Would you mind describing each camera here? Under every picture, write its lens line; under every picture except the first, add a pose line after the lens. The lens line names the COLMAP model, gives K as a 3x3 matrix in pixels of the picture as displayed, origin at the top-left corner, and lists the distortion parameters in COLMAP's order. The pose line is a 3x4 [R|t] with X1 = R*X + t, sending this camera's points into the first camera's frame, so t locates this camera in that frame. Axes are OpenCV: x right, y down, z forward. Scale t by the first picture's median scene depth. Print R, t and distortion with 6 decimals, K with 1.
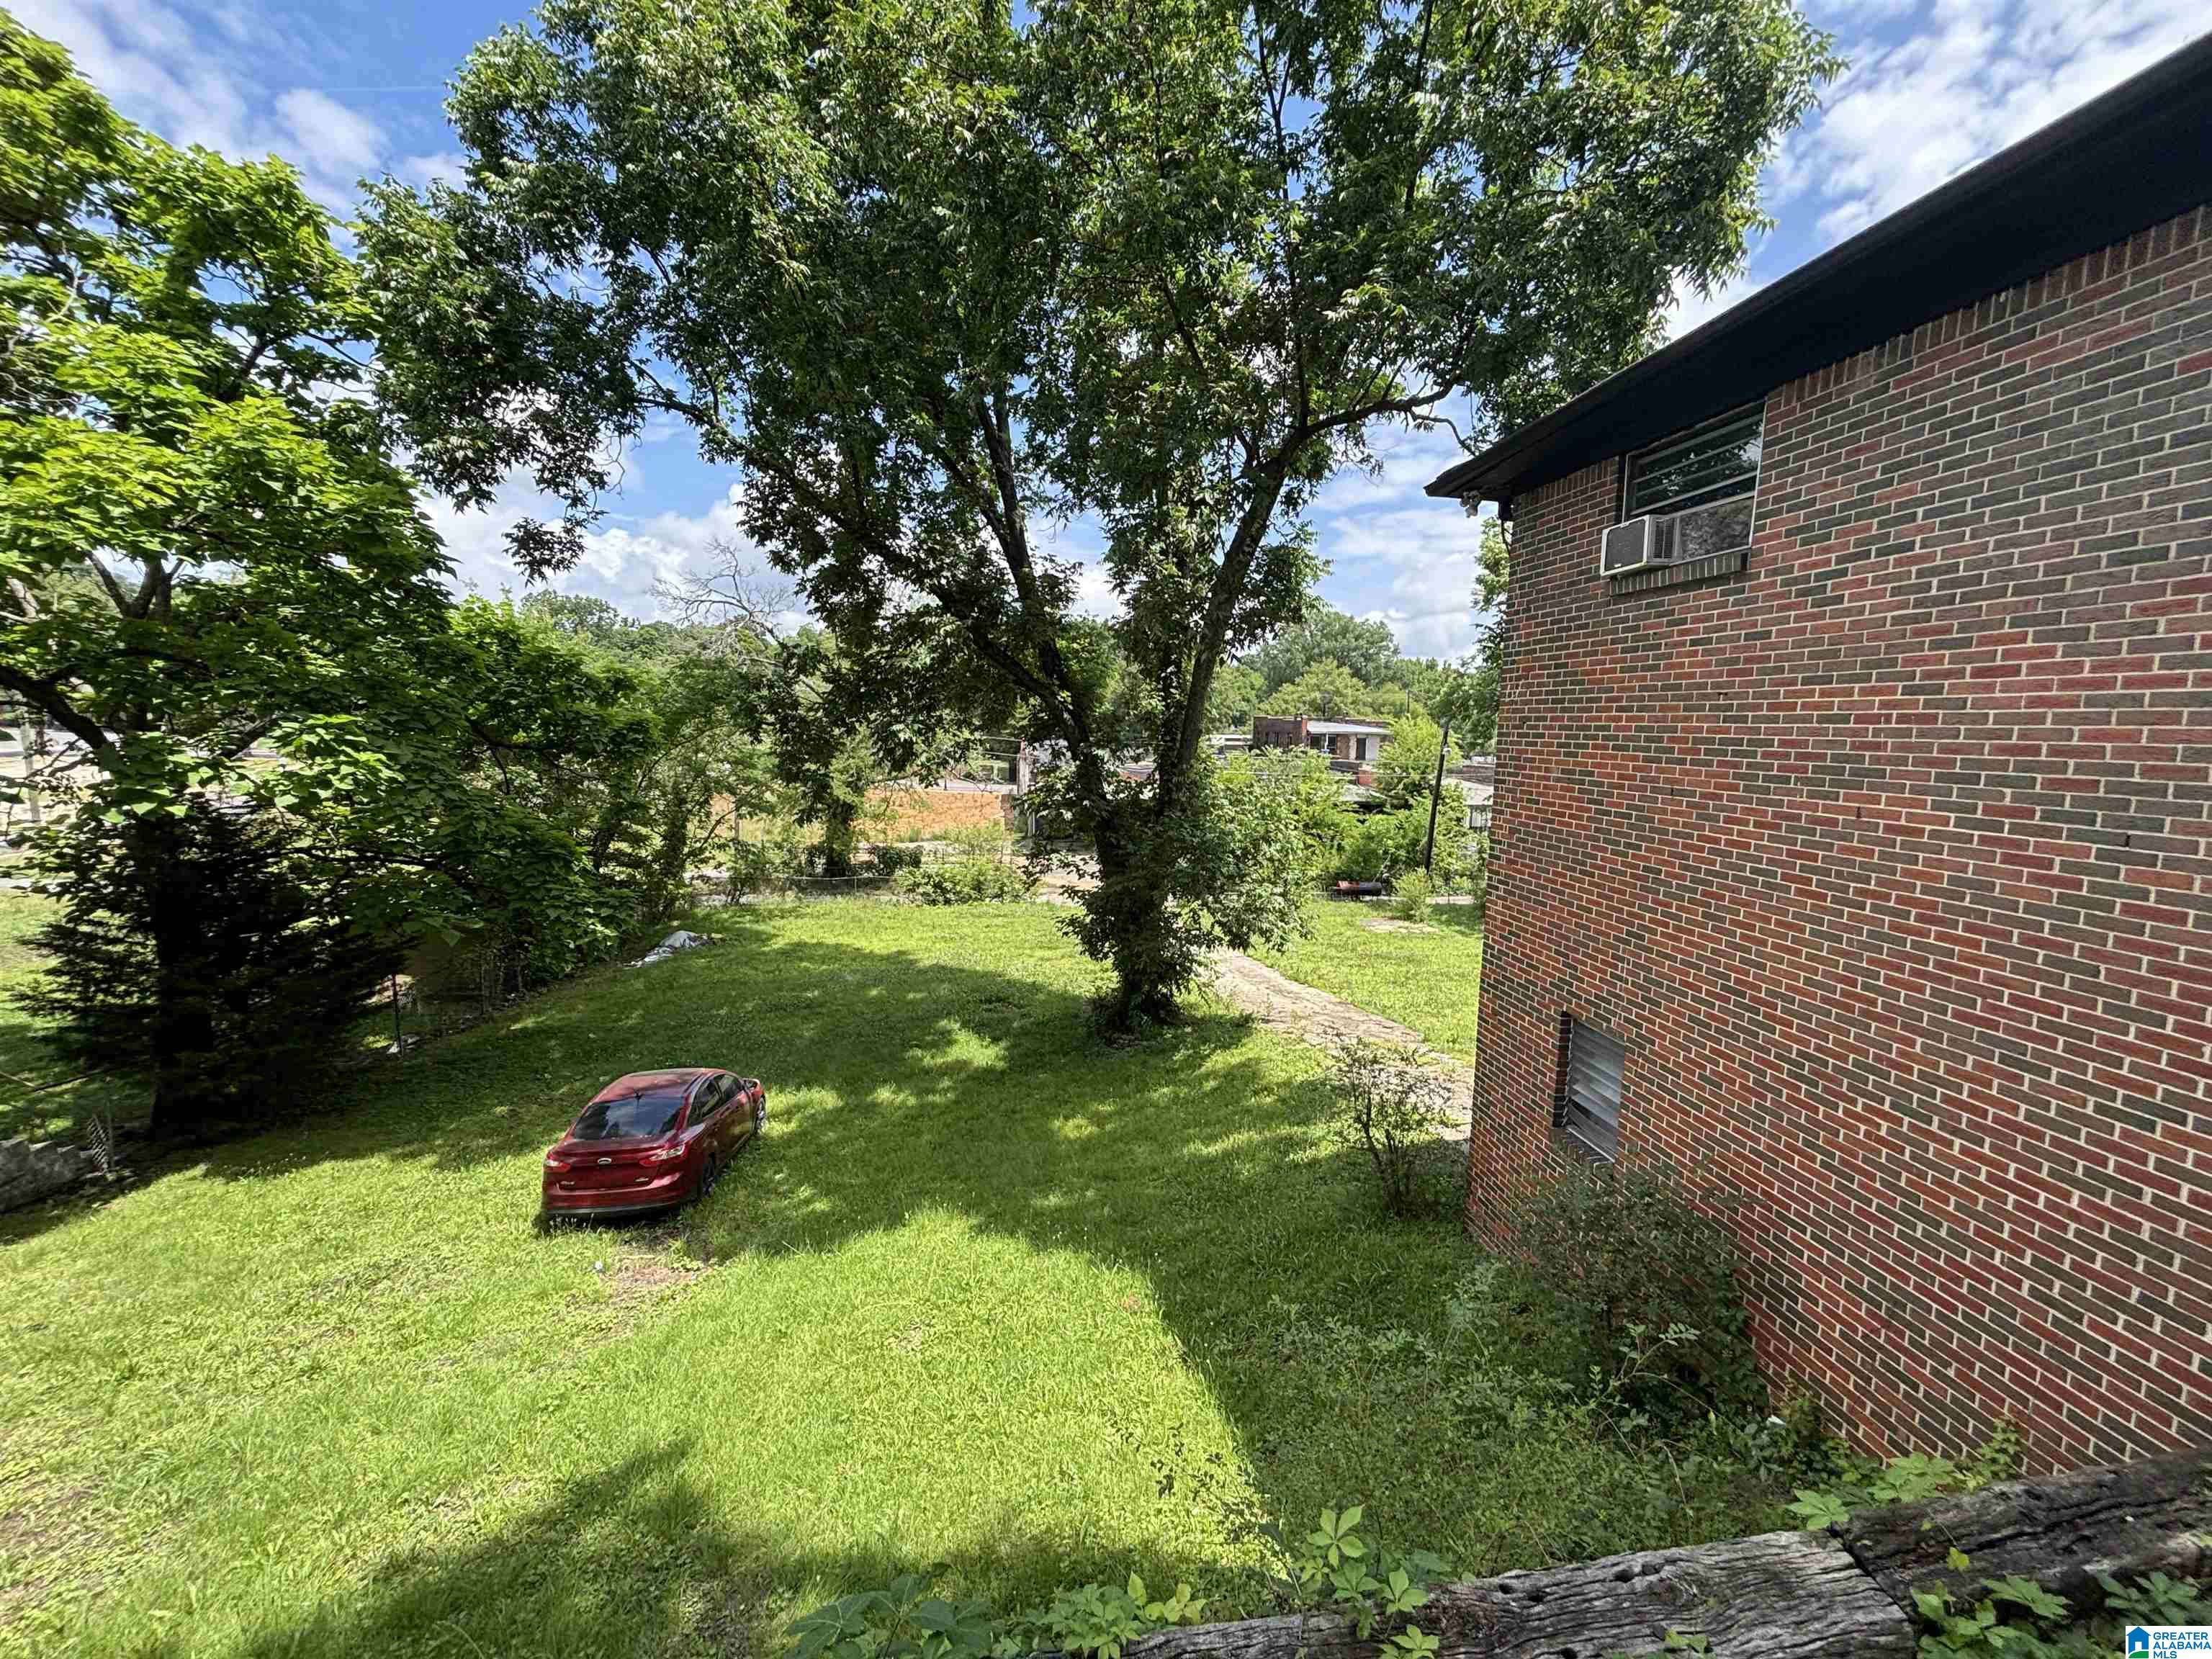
lens RADIAL K [[883.4, 0, 1113.8], [0, 883.4, 832.1], [0, 0, 1]] dist [0.010314, -0.000460]
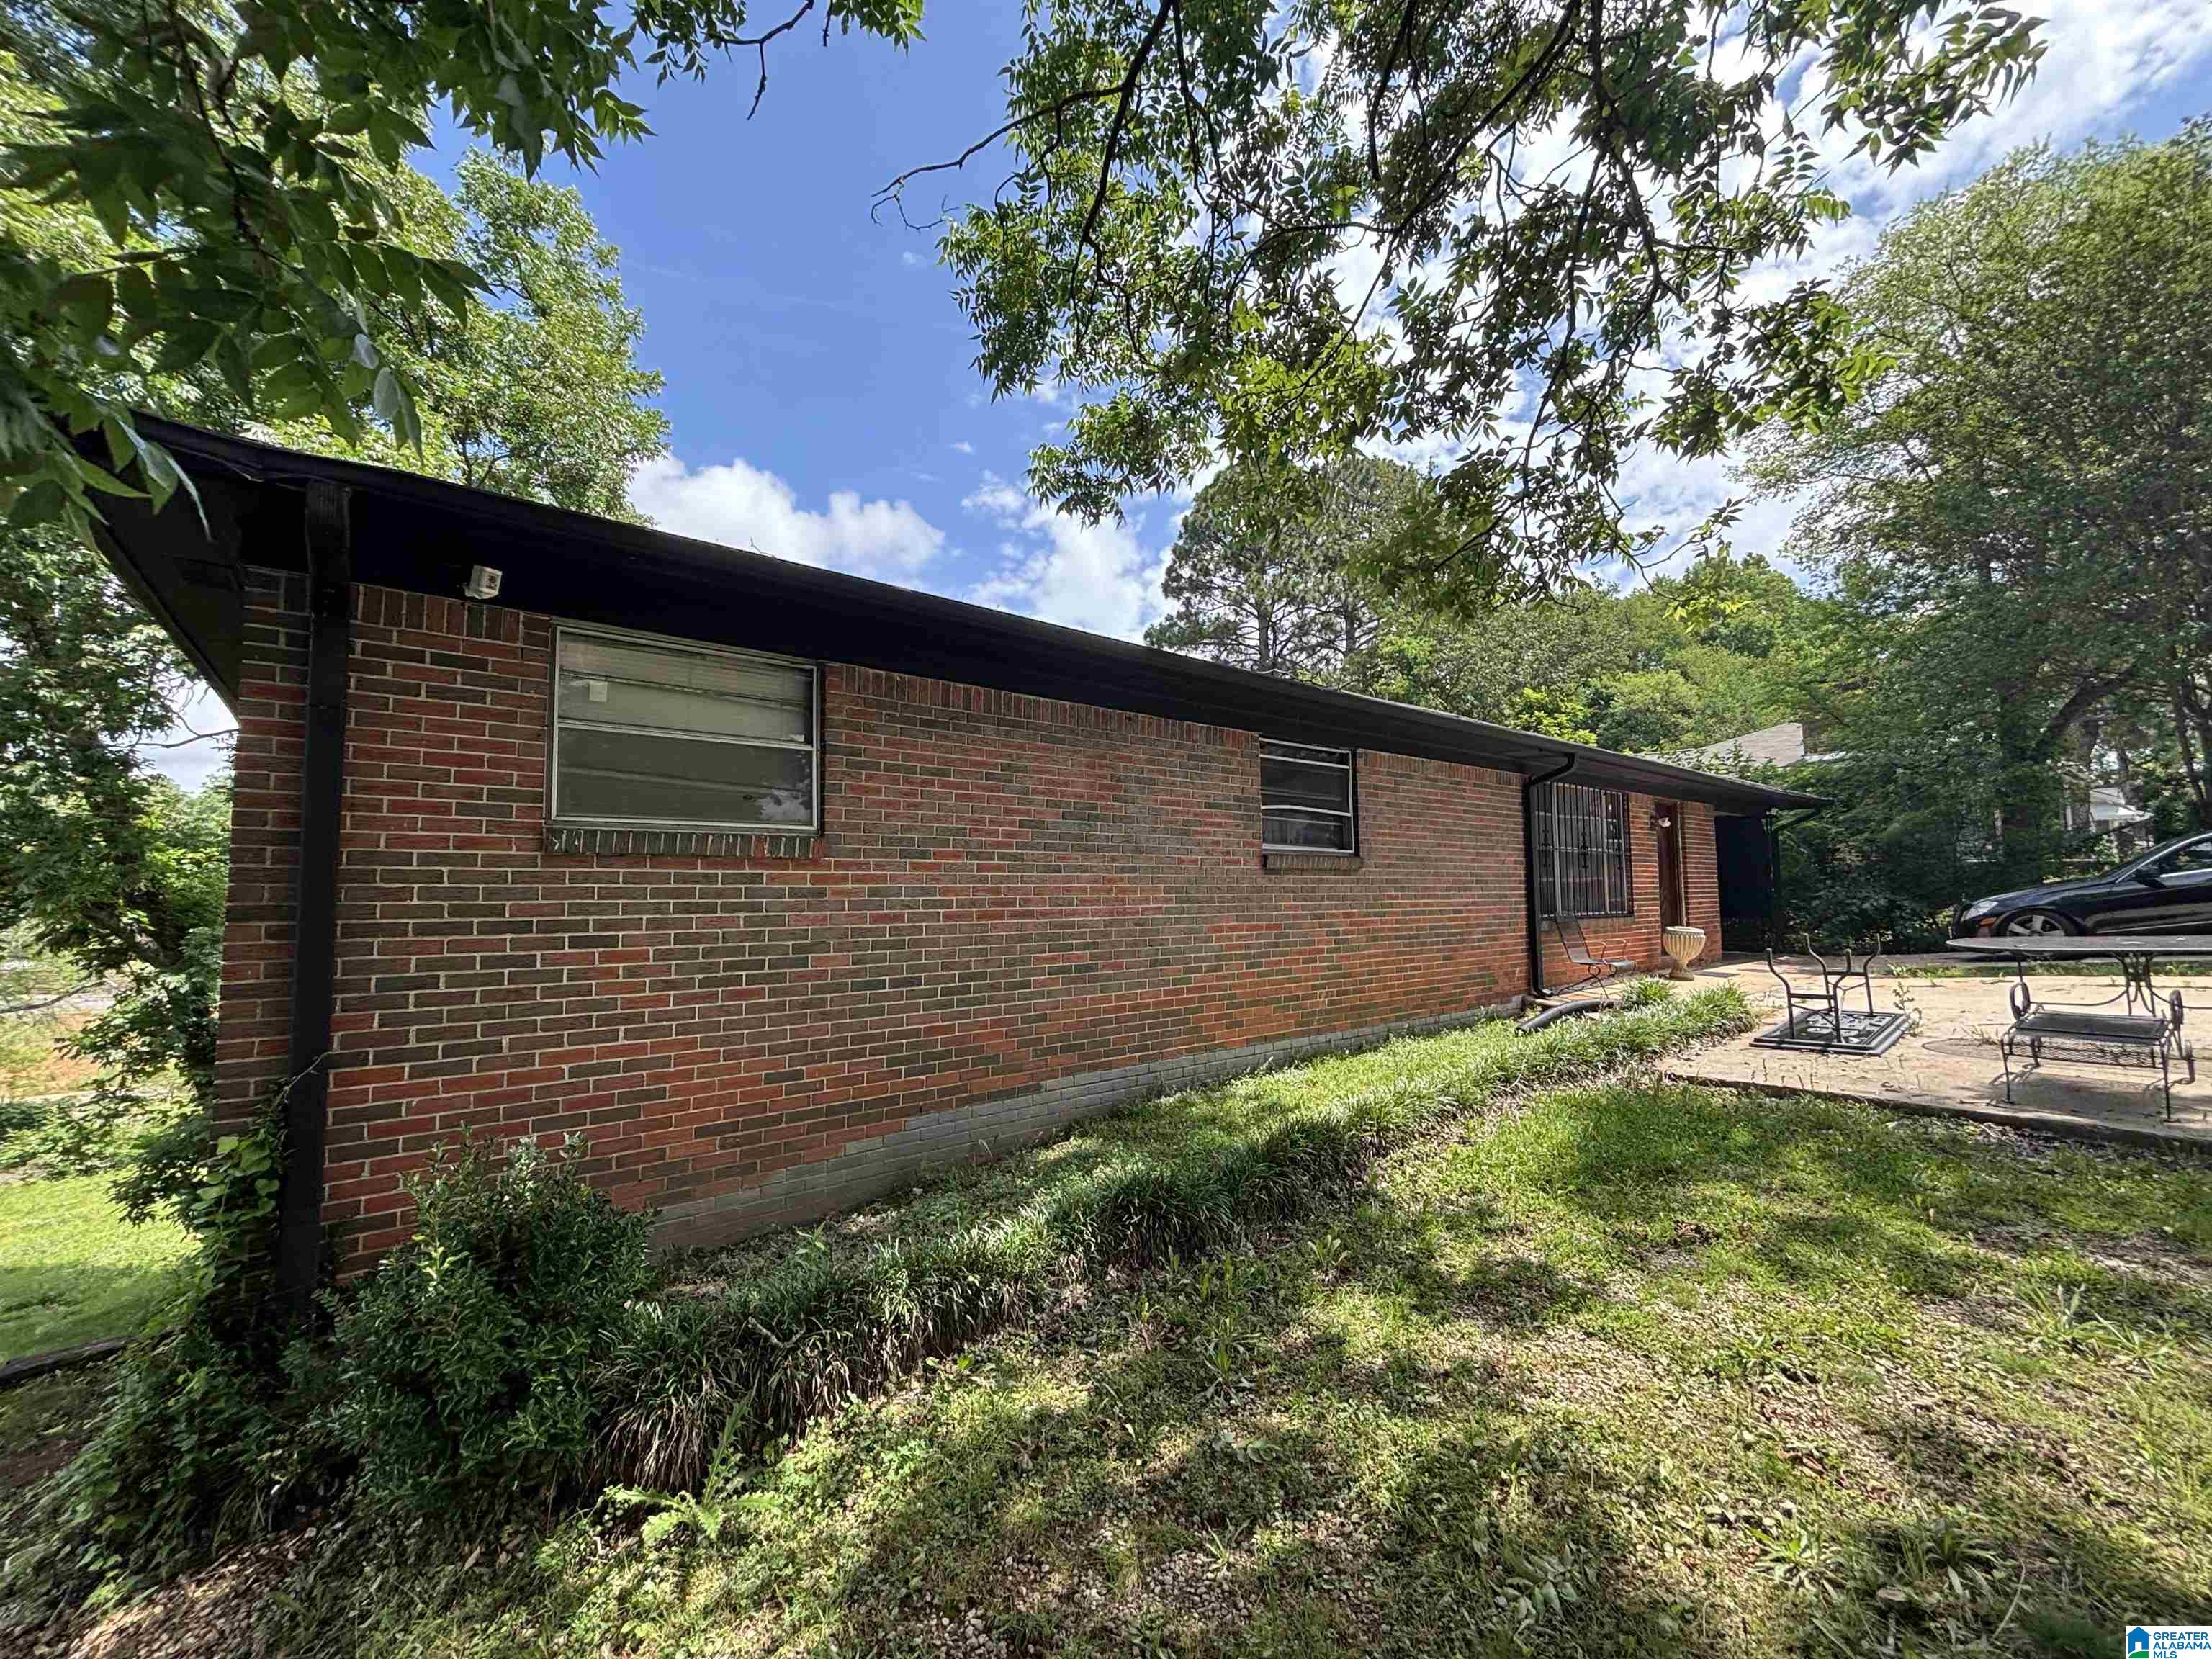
lens RADIAL K [[883.4, 0, 1100.9], [0, 883.4, 829.3], [0, 0, 1]] dist [0.010314, -0.000460]
pose [[0.858163, 0.013530, 0.513200, 0.305000], [0.086301, 0.981625, -0.170190, -0.004094], [-0.506072, 0.190341, 0.841226, -0.255338]]
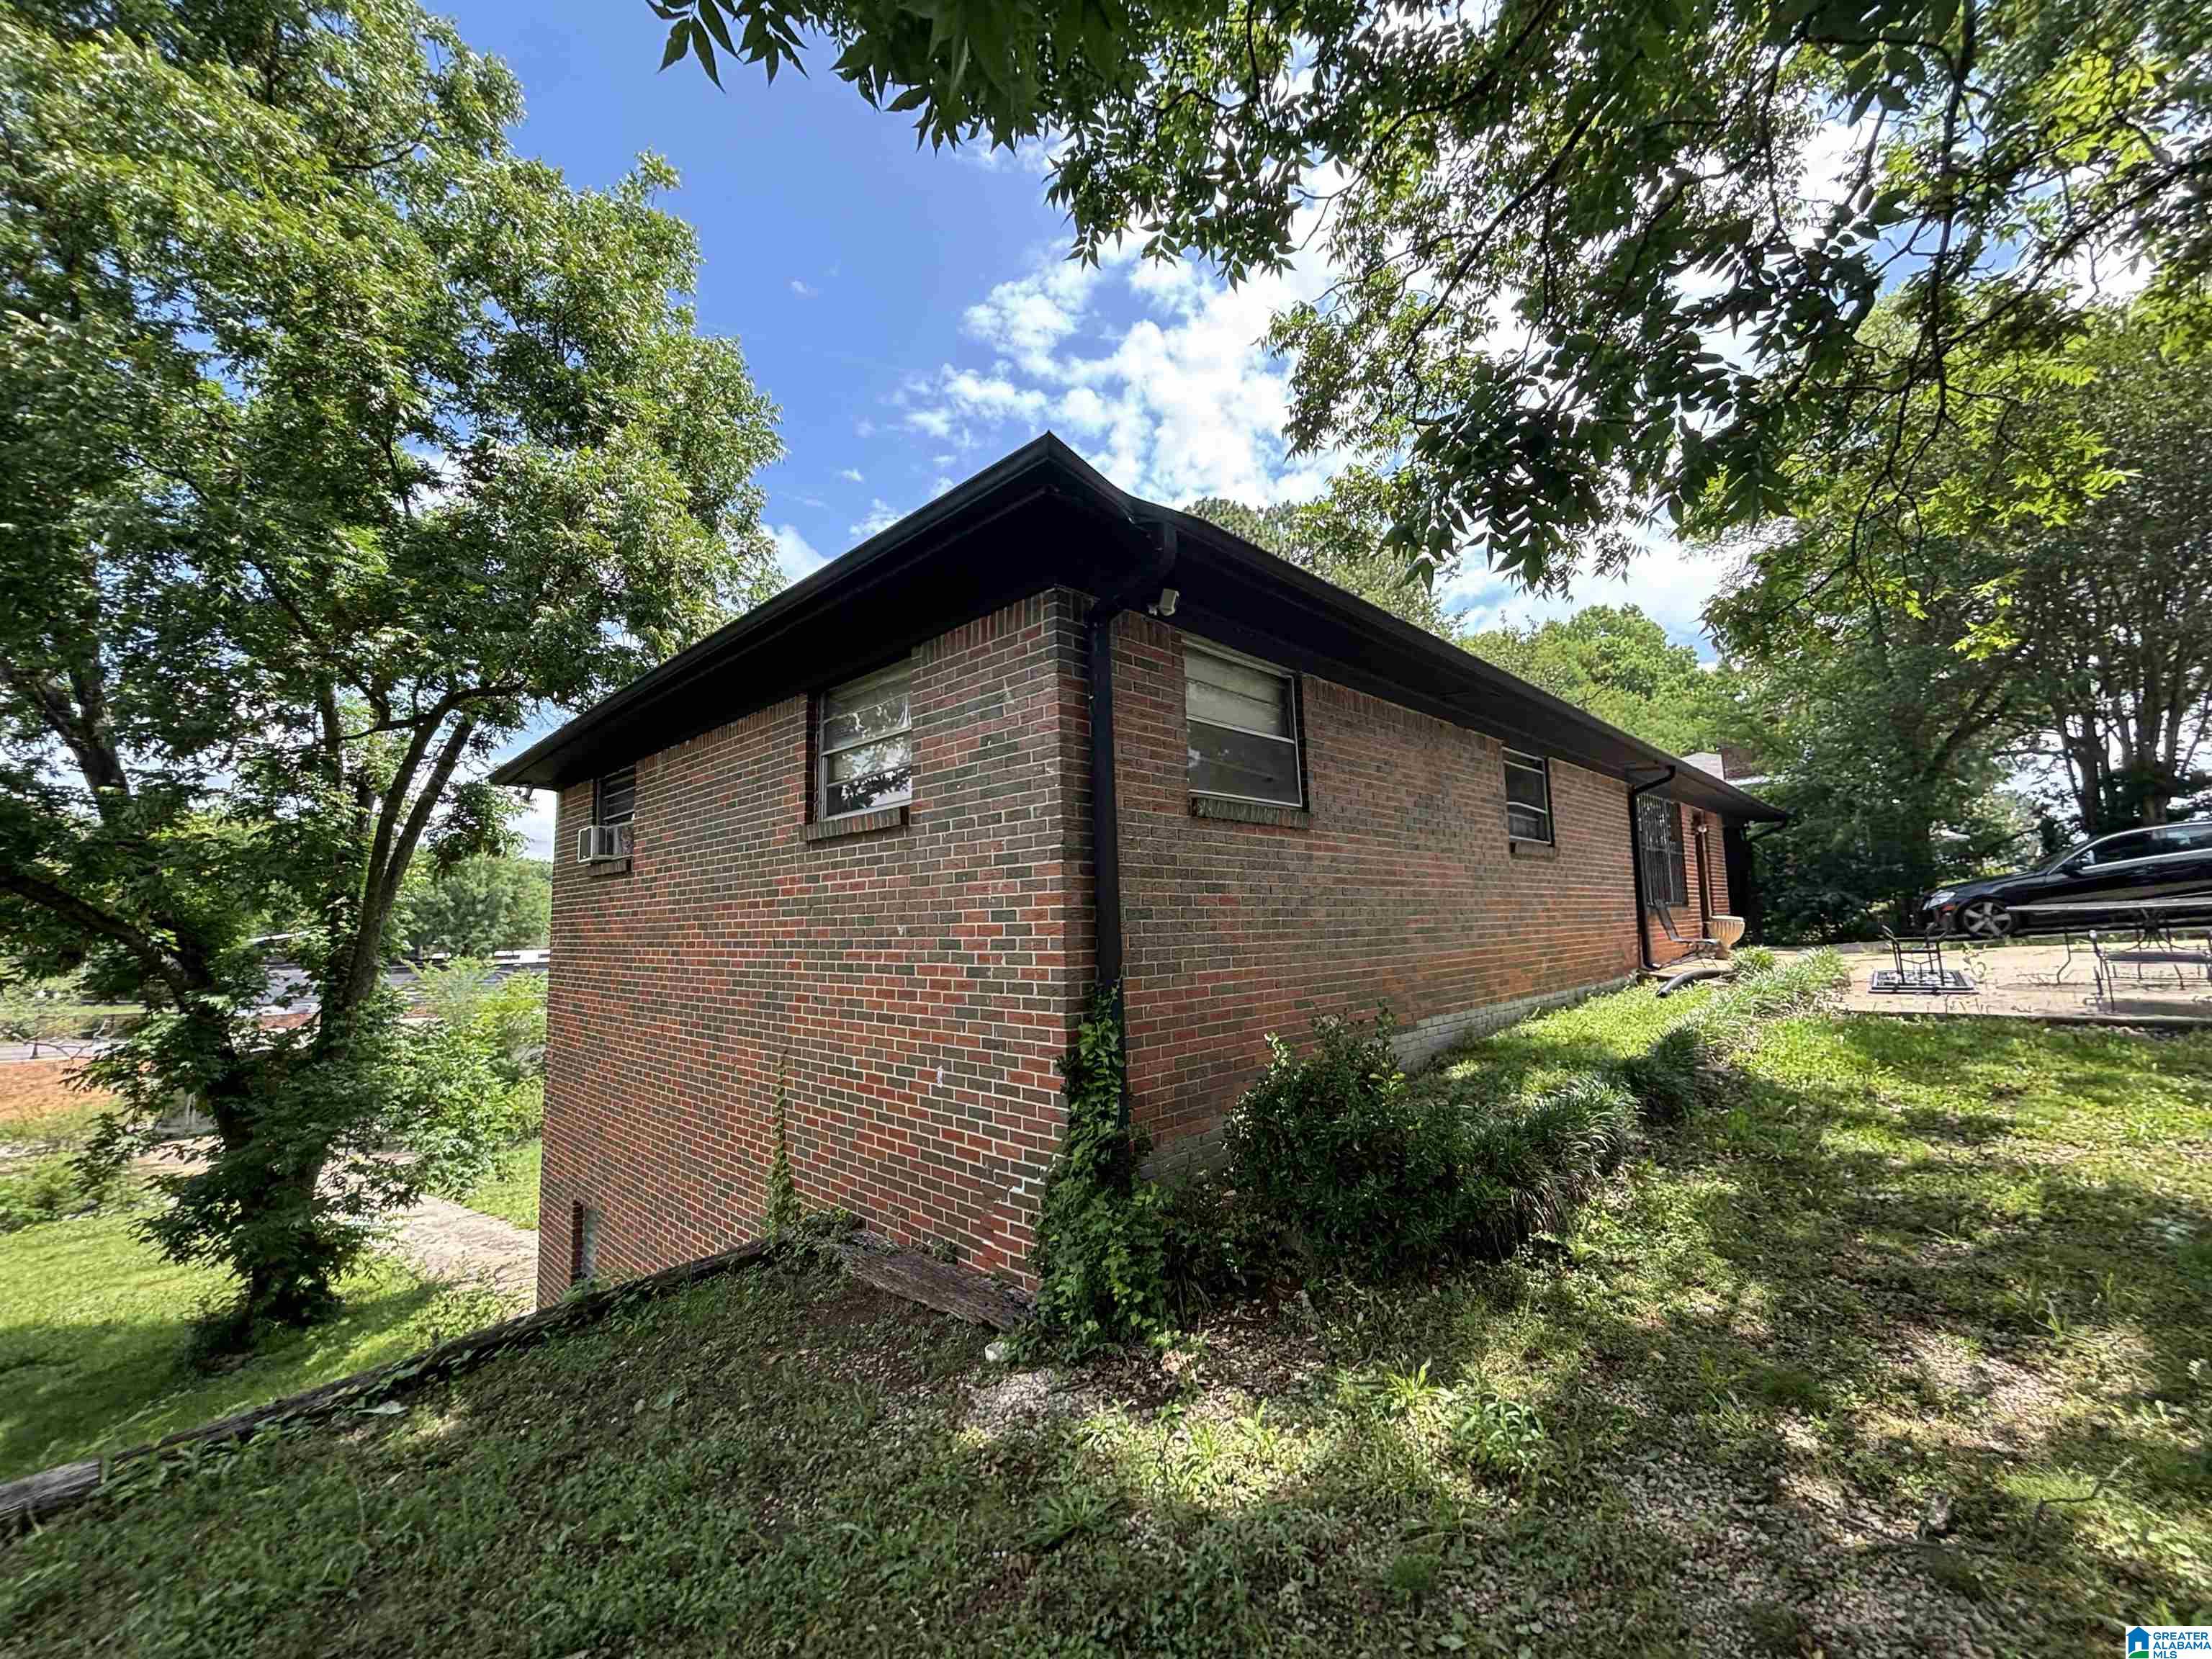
lens RADIAL K [[883.4, 0, 1100.5], [0, 883.4, 823.7], [0, 0, 1]] dist [0.010314, -0.000460]
pose [[0.790895, 0.033591, 0.611029, 0.119834], [0.109821, 0.974491, -0.195721, 0.004928], [-0.602017, 0.221899, 0.767031, -0.198376]]
